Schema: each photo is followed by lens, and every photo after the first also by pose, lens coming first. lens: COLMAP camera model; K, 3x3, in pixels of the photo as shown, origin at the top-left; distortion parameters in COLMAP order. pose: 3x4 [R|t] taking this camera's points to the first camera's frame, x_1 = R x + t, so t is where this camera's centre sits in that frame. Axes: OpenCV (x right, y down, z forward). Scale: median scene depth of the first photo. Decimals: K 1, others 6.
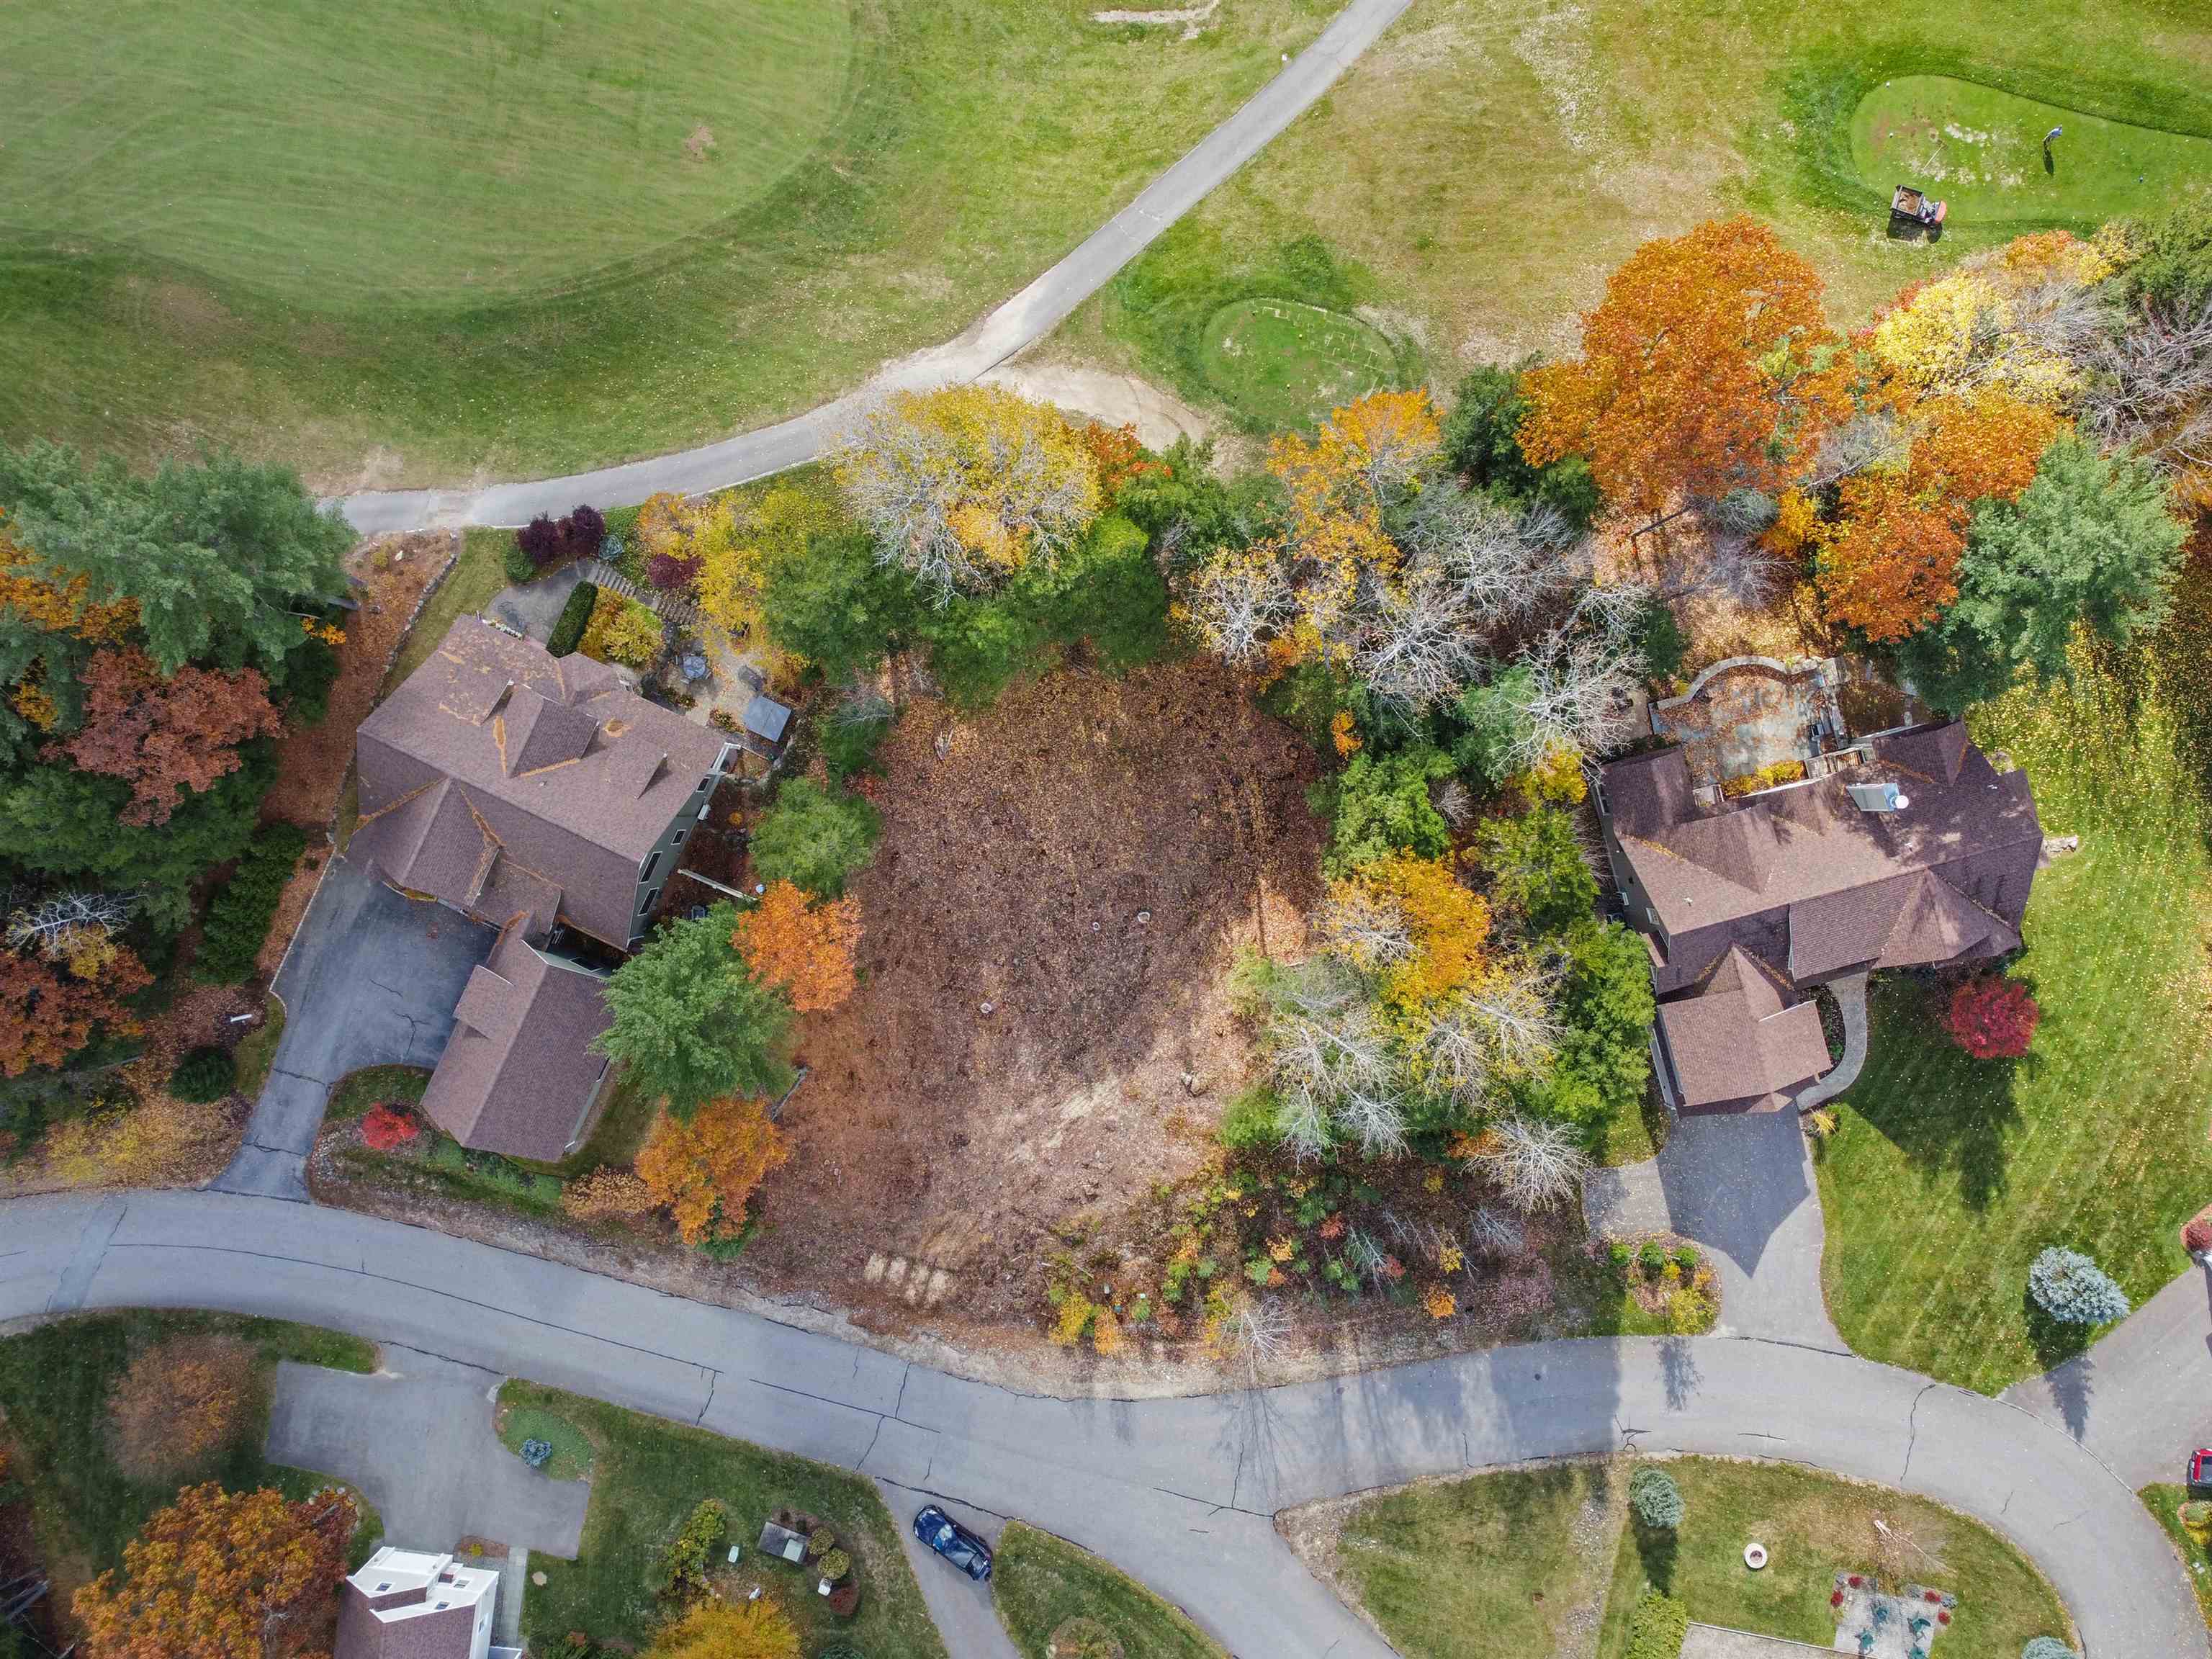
lens RADIAL K [[1684.8, 0, 1103.0], [0, 1684.8, 821.9], [0, 0, 1]] dist [0.012139, -0.004155]
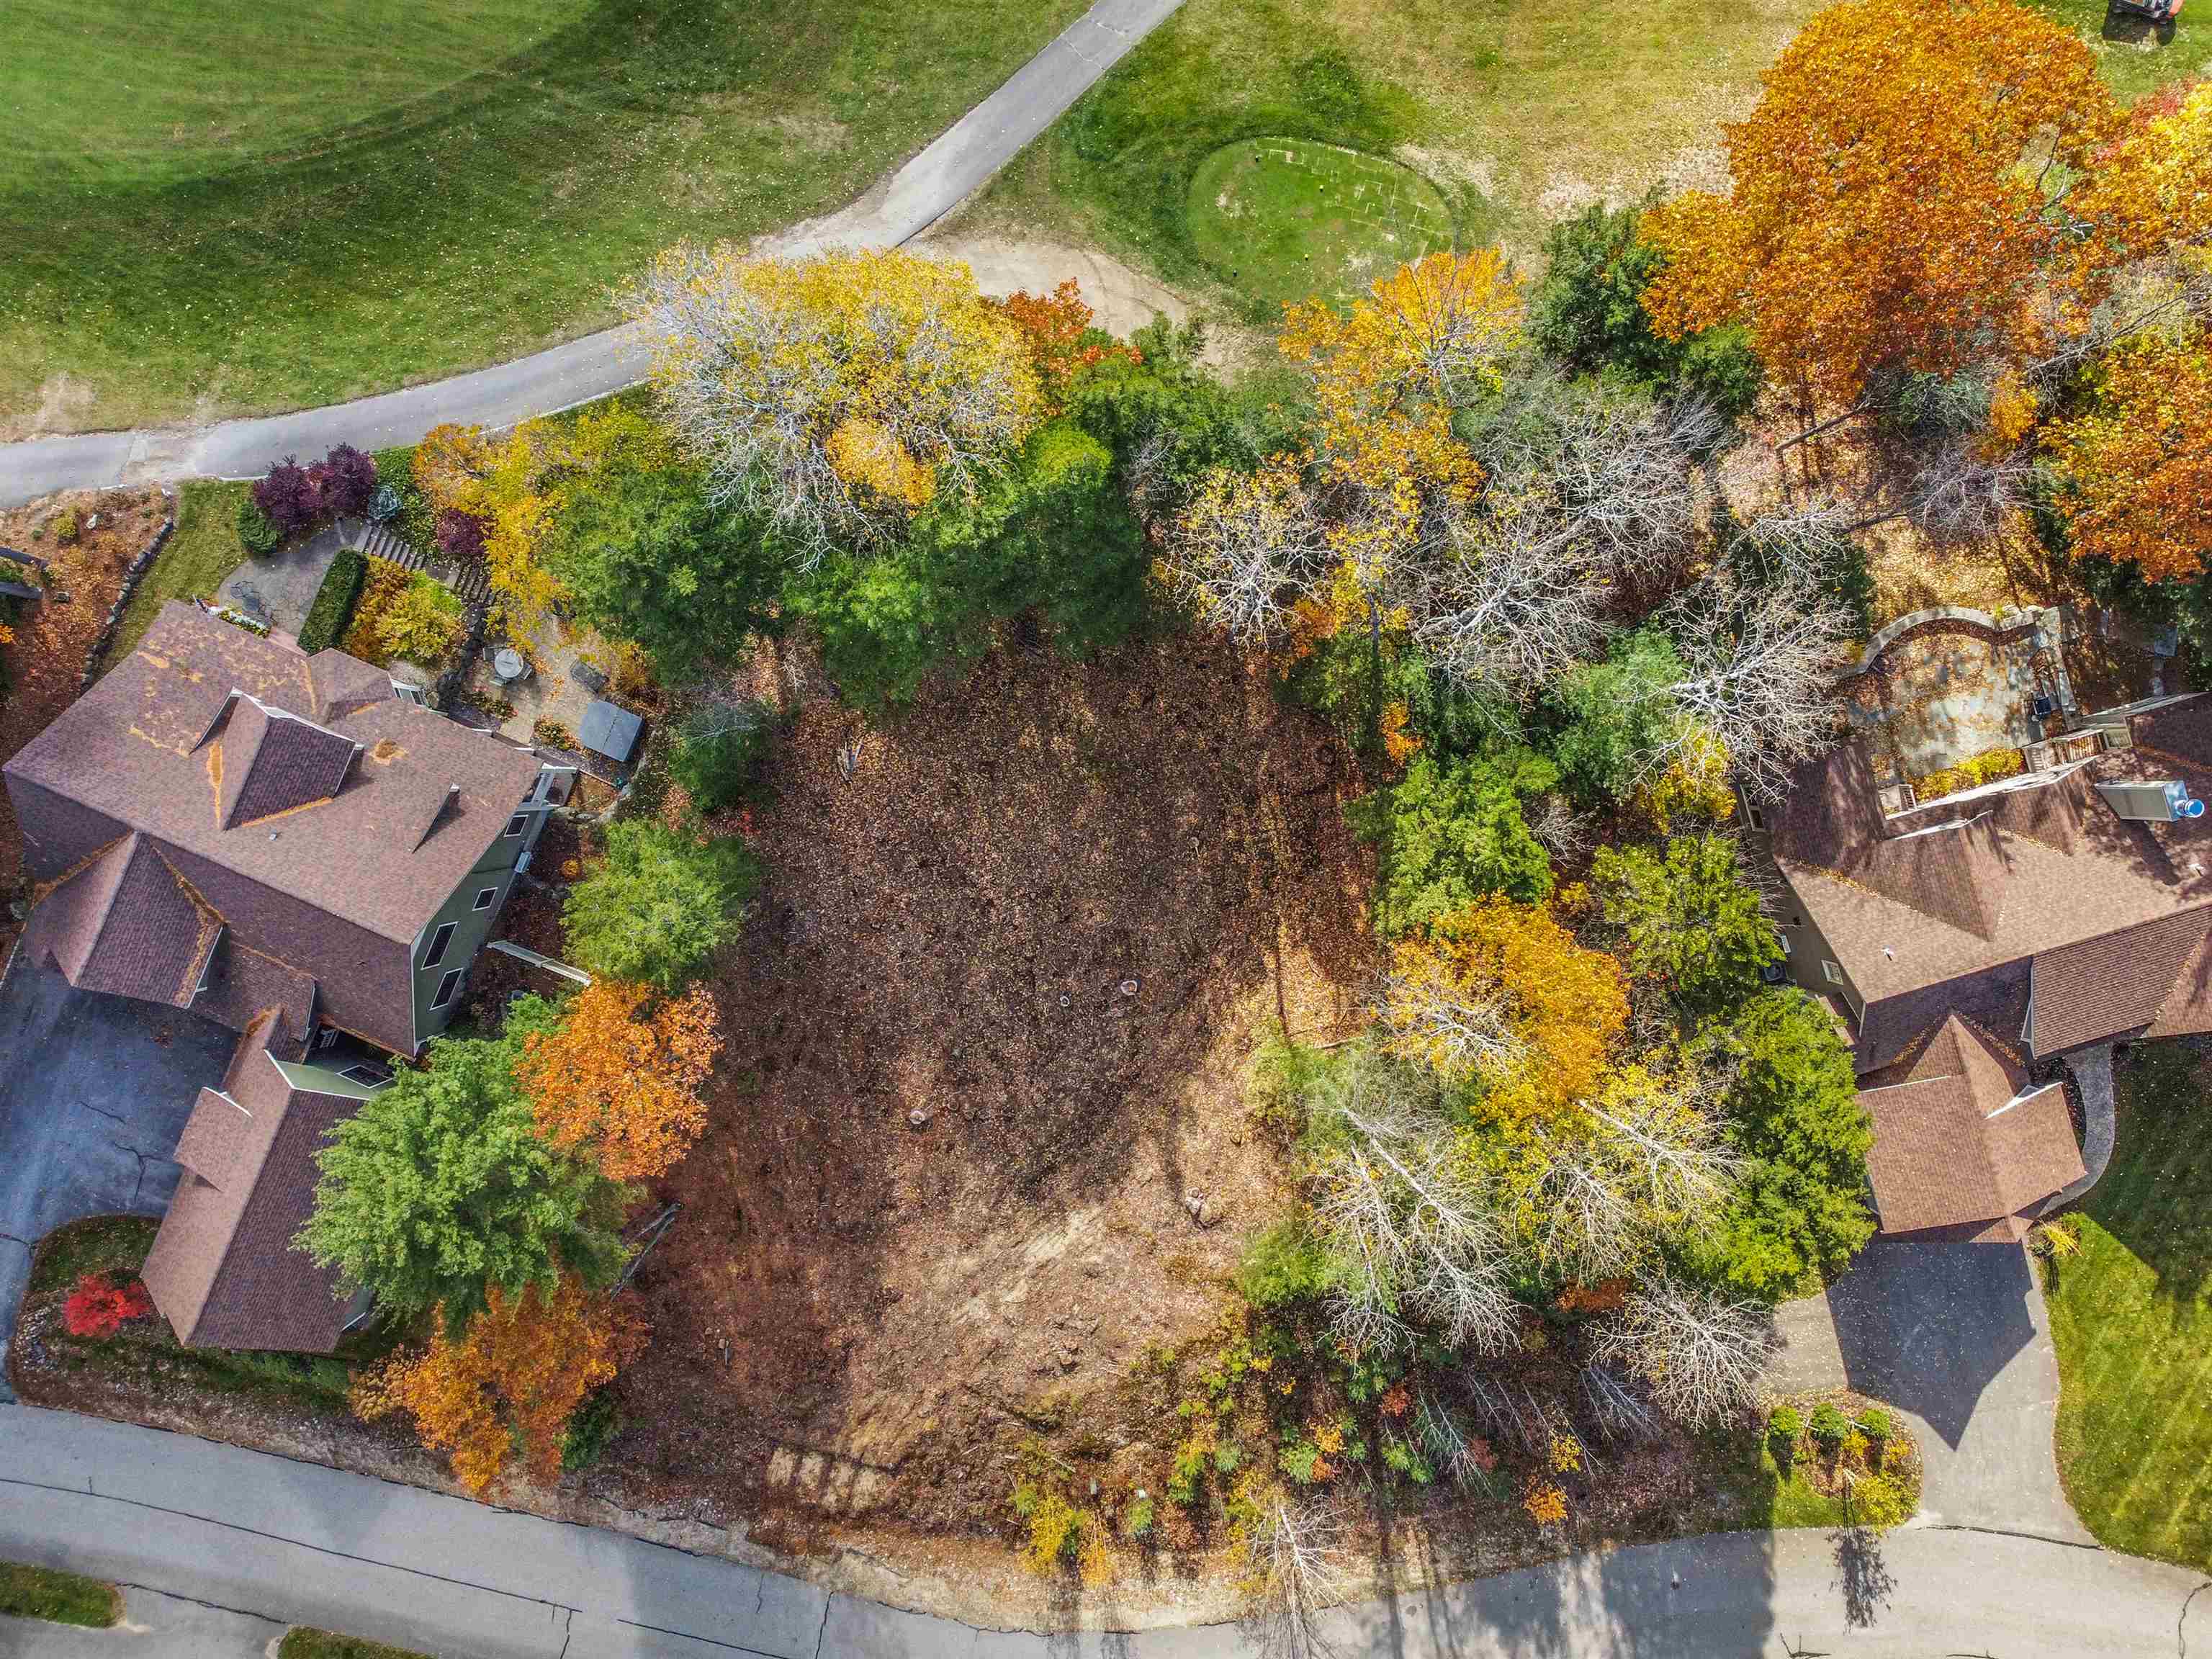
lens RADIAL K [[1684.8, 0, 1108.9], [0, 1684.8, 837.4], [0, 0, 1]] dist [0.012139, -0.004155]
pose [[0.999598, -0.028332, -0.001086, 0.018120], [0.028350, 0.999323, 0.023449, -0.026179], [0.000421, -0.023470, 0.999724, 0.265643]]
